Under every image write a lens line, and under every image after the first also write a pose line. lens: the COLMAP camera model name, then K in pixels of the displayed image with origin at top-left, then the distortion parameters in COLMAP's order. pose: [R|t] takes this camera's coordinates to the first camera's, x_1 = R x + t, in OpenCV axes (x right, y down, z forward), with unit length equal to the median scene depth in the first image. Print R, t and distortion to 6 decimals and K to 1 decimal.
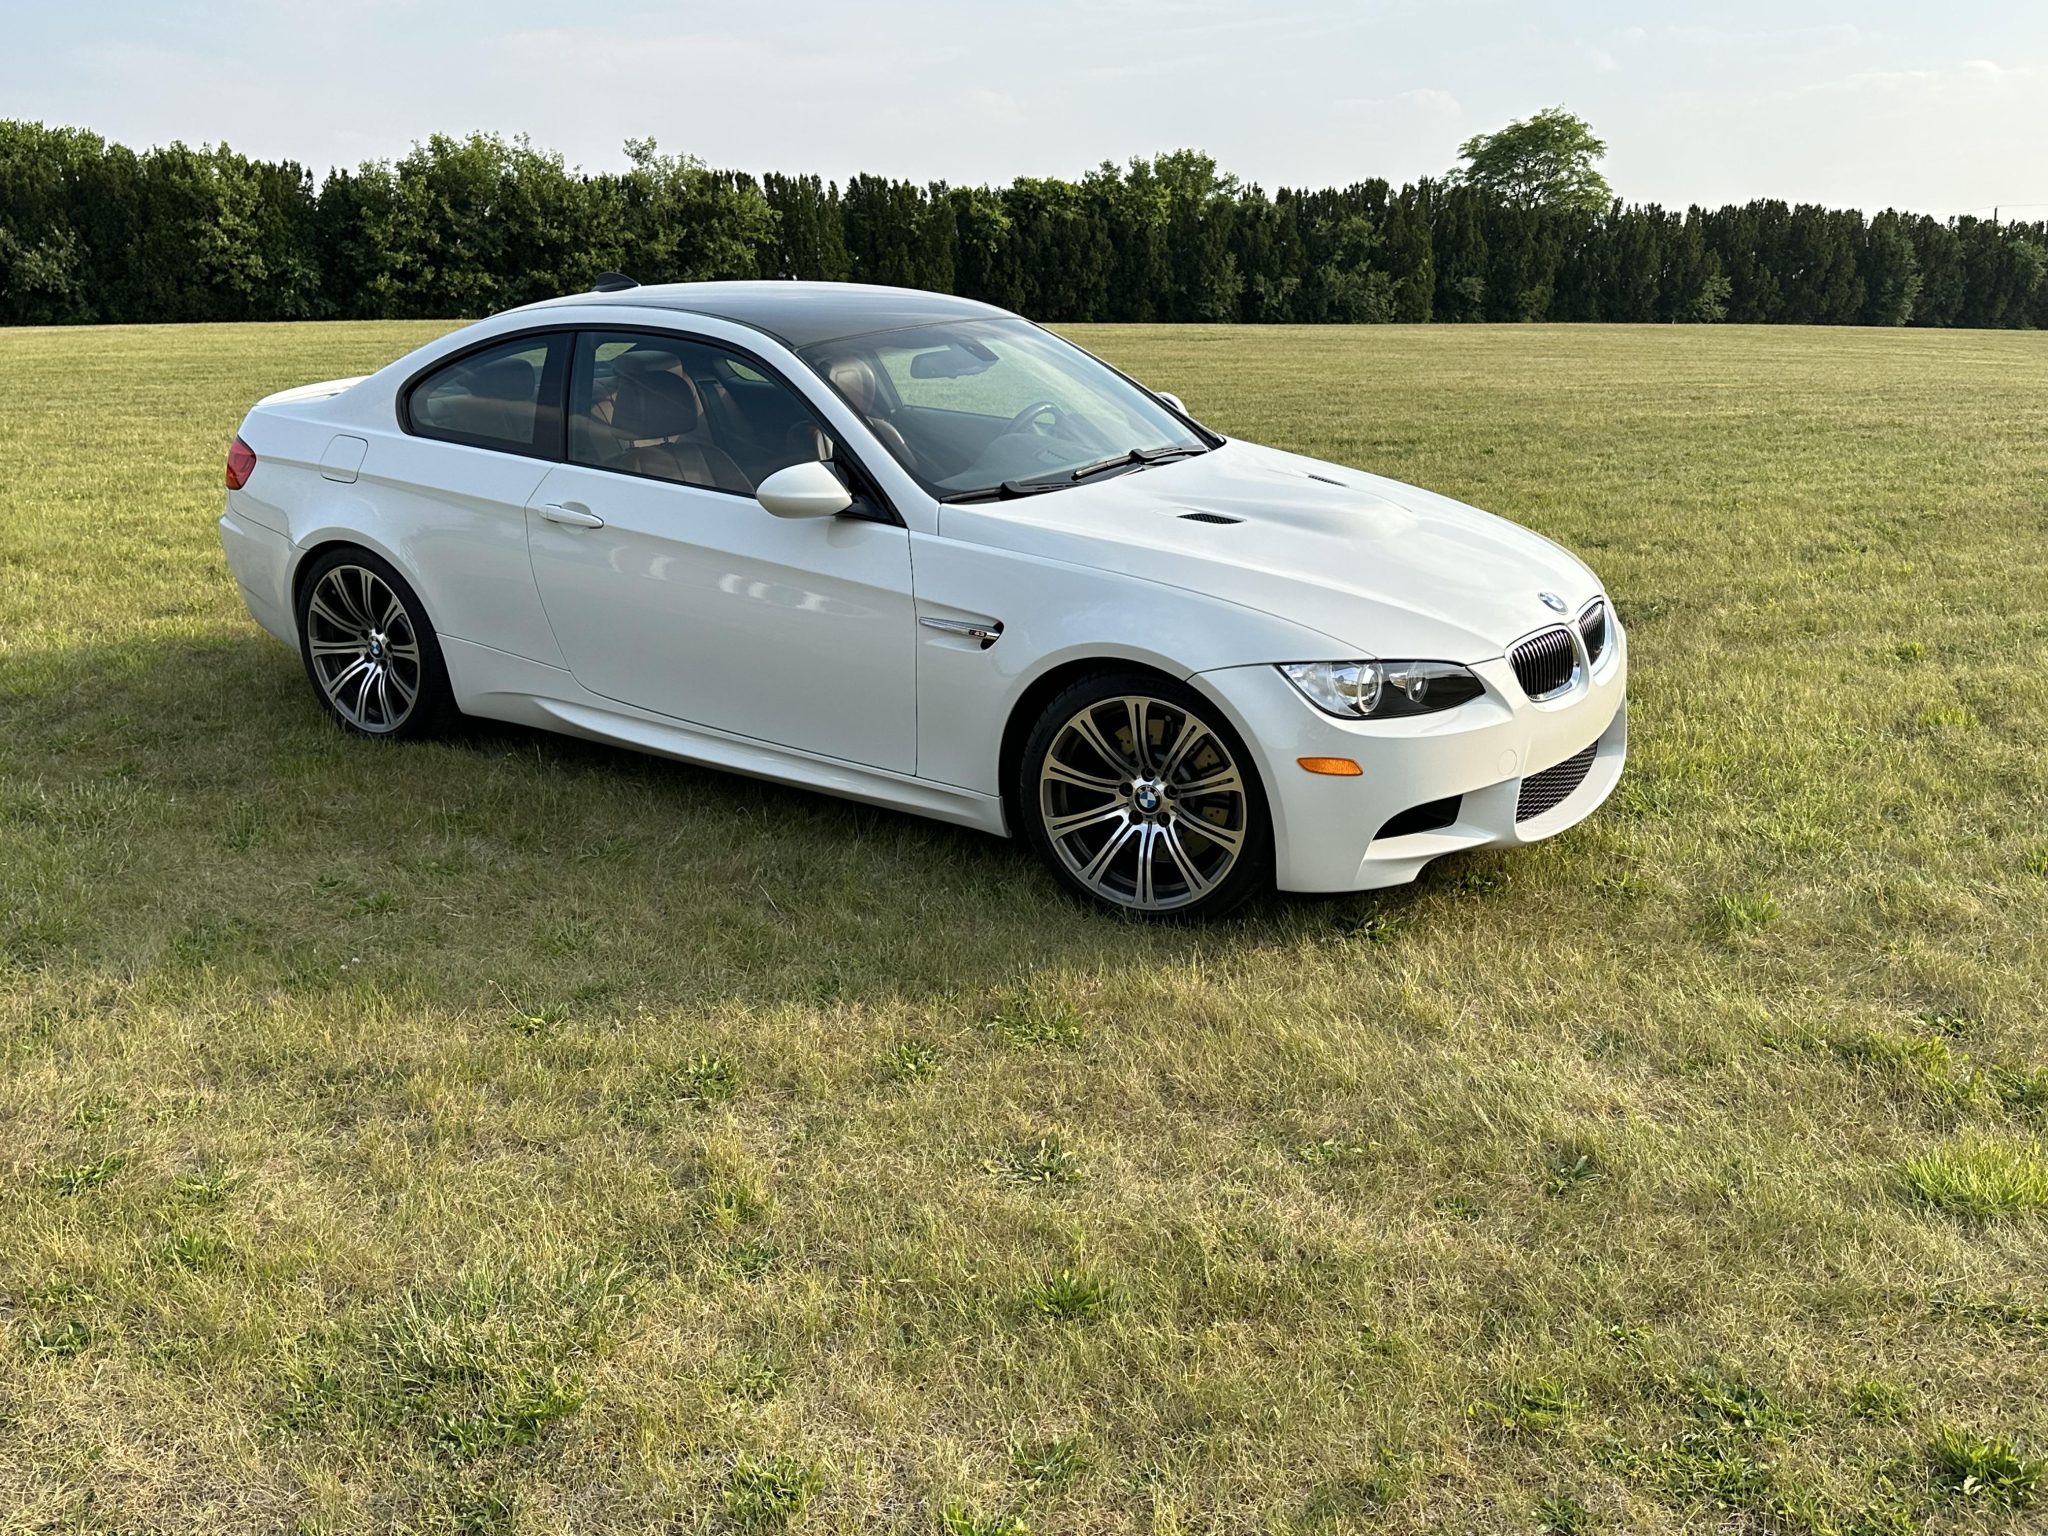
lens RADIAL K [[1976.8, 0, 1029.8], [0, 1976.8, 771.8], [0, 0, 1]] dist [0.192770, -0.395607]
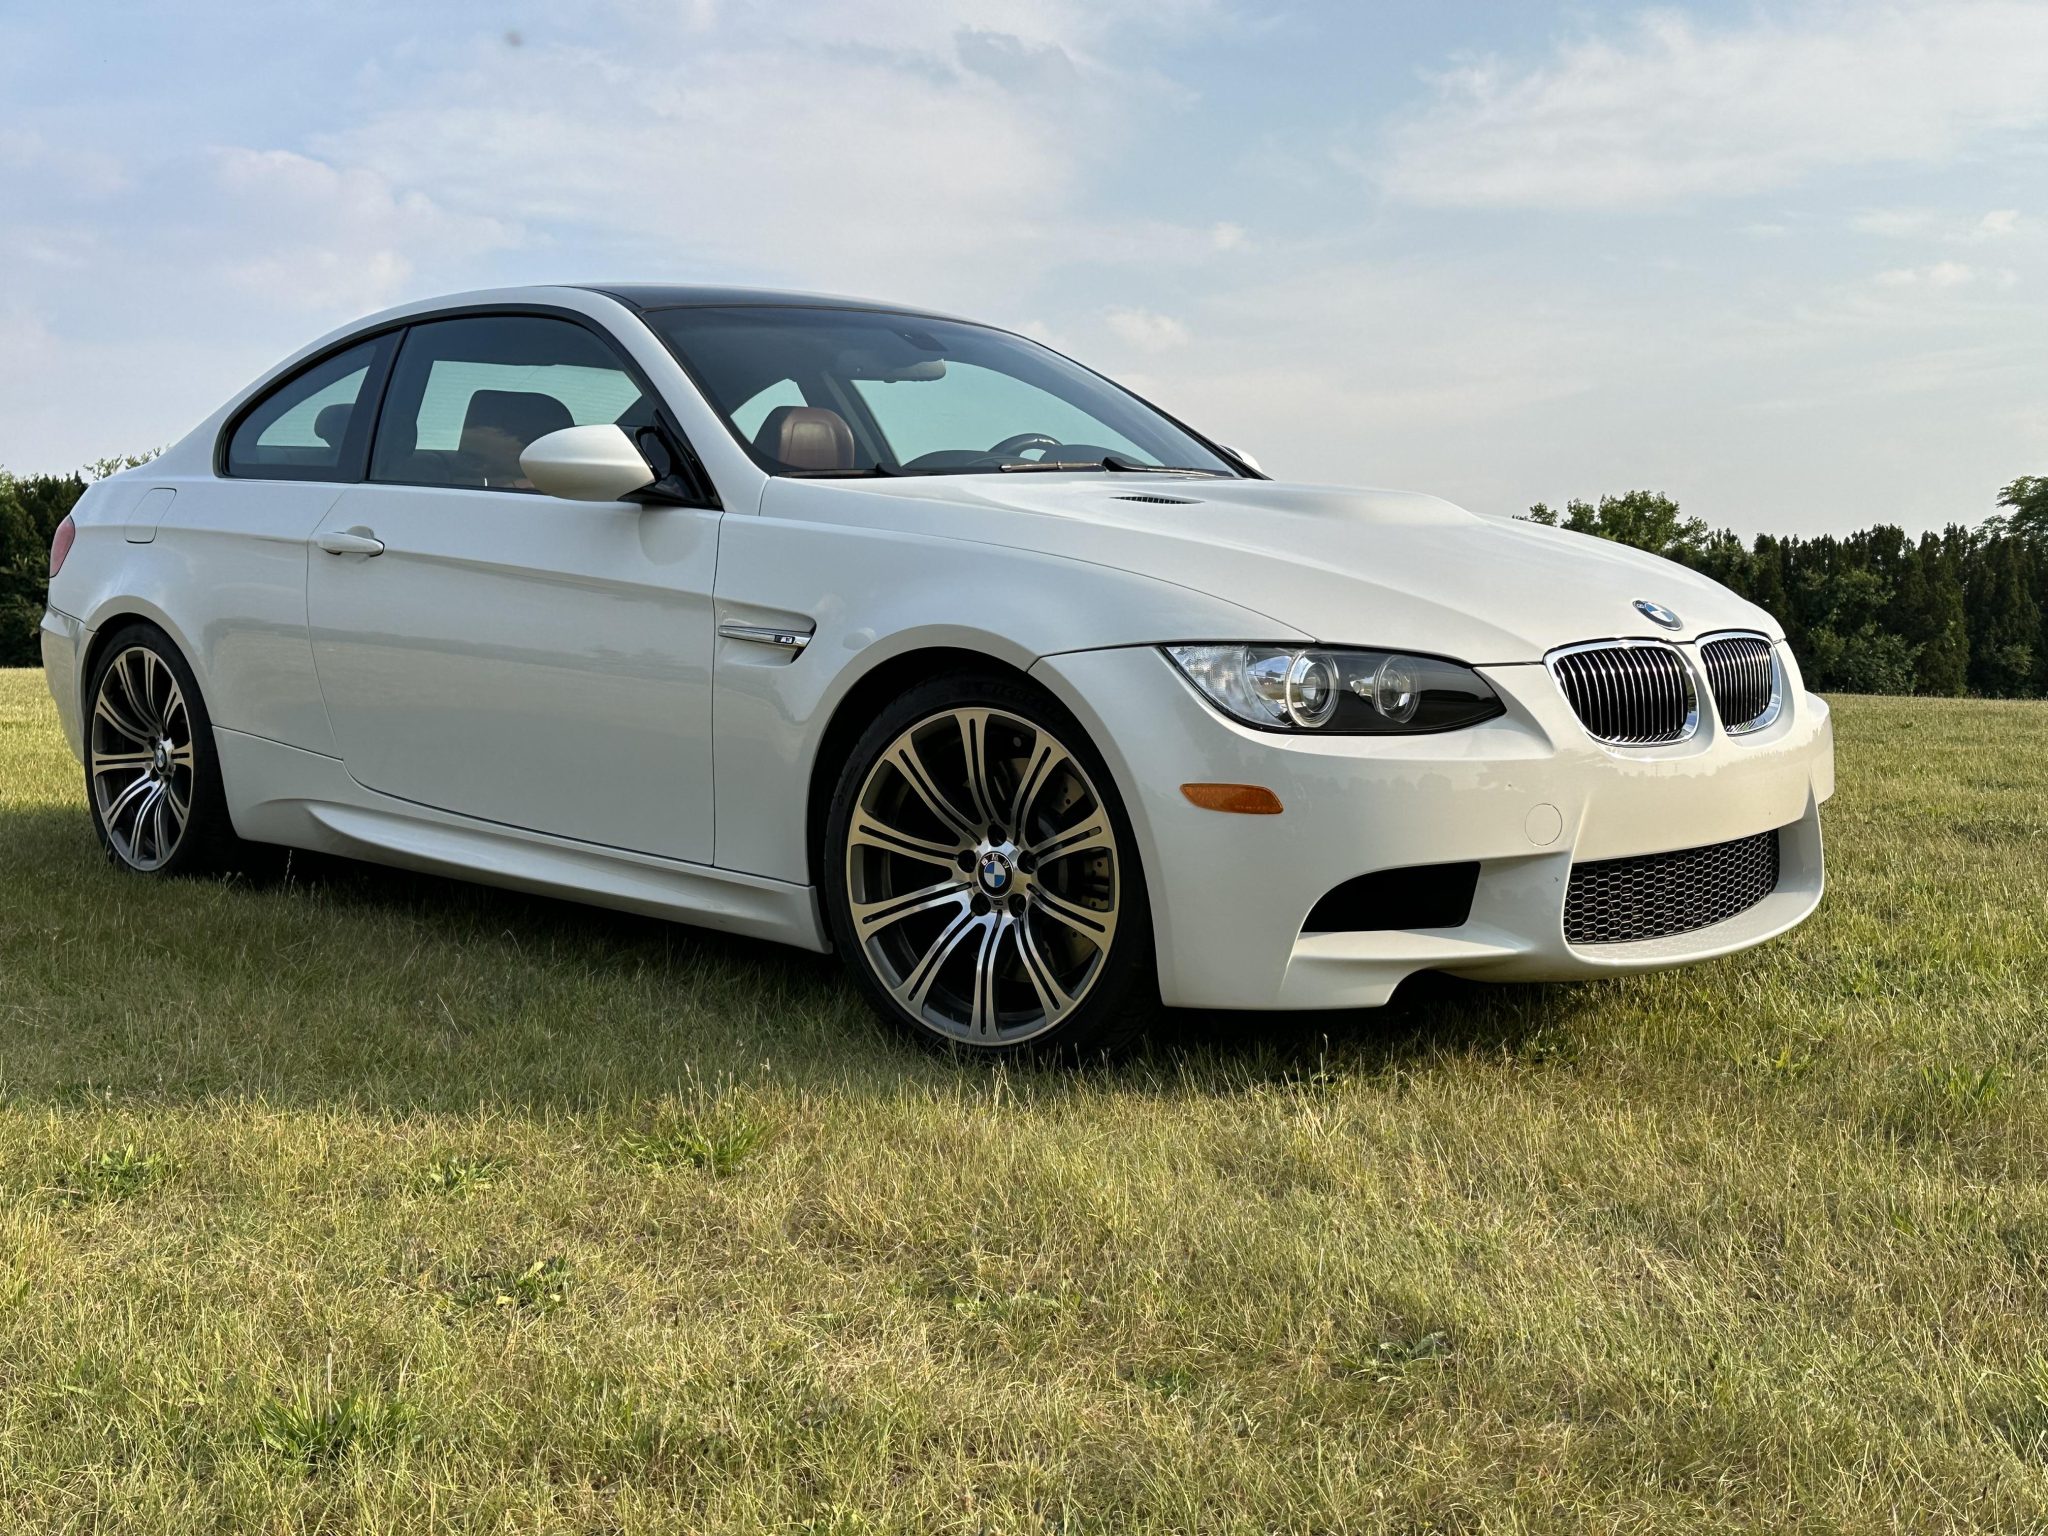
lens RADIAL K [[2399.8, 0, 1024.0], [0, 2399.8, 768.0], [0, 0, 1]] dist [0.214258, -0.454784]
pose [[0.982201, 0.023562, -0.186347, 0.162818], [-0.060756, 0.978620, -0.196498, 0.101747], [0.177733, 0.204323, 0.962633, 0.173135]]
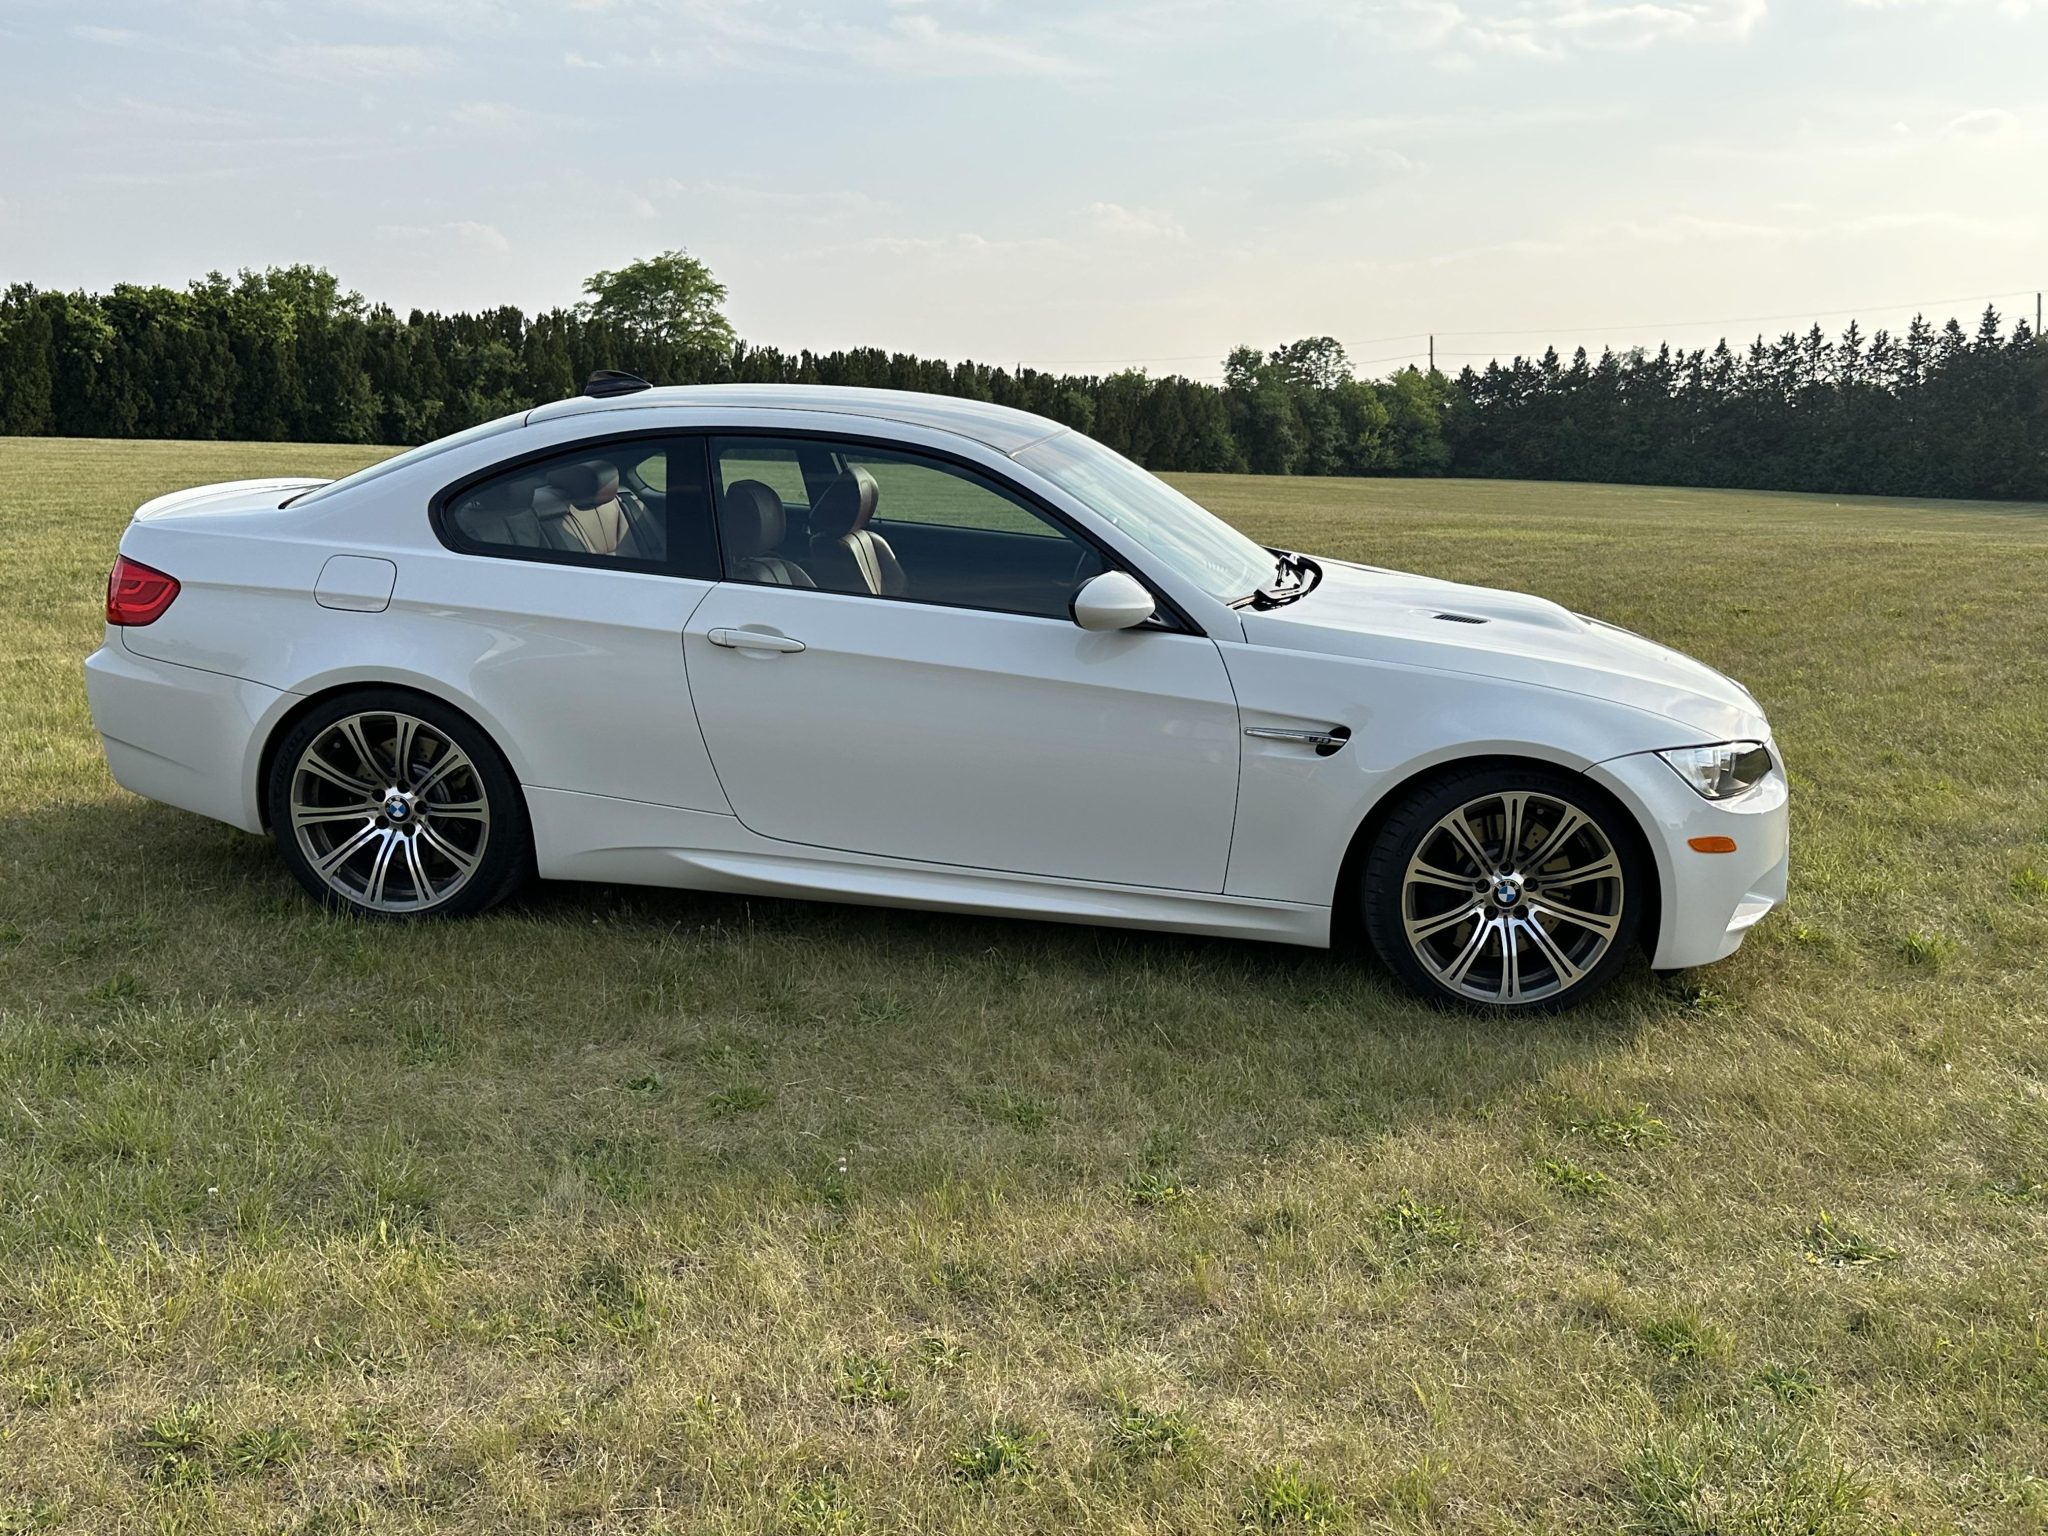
lens RADIAL K [[1976.8, 0, 1029.8], [0, 1976.8, 771.8], [0, 0, 1]] dist [0.192770, -0.395607]
pose [[0.893960, -0.058962, 0.444250, -0.456374], [0.086752, 0.995324, -0.042467, -0.019405], [-0.439669, 0.076503, 0.894896, 0.143880]]
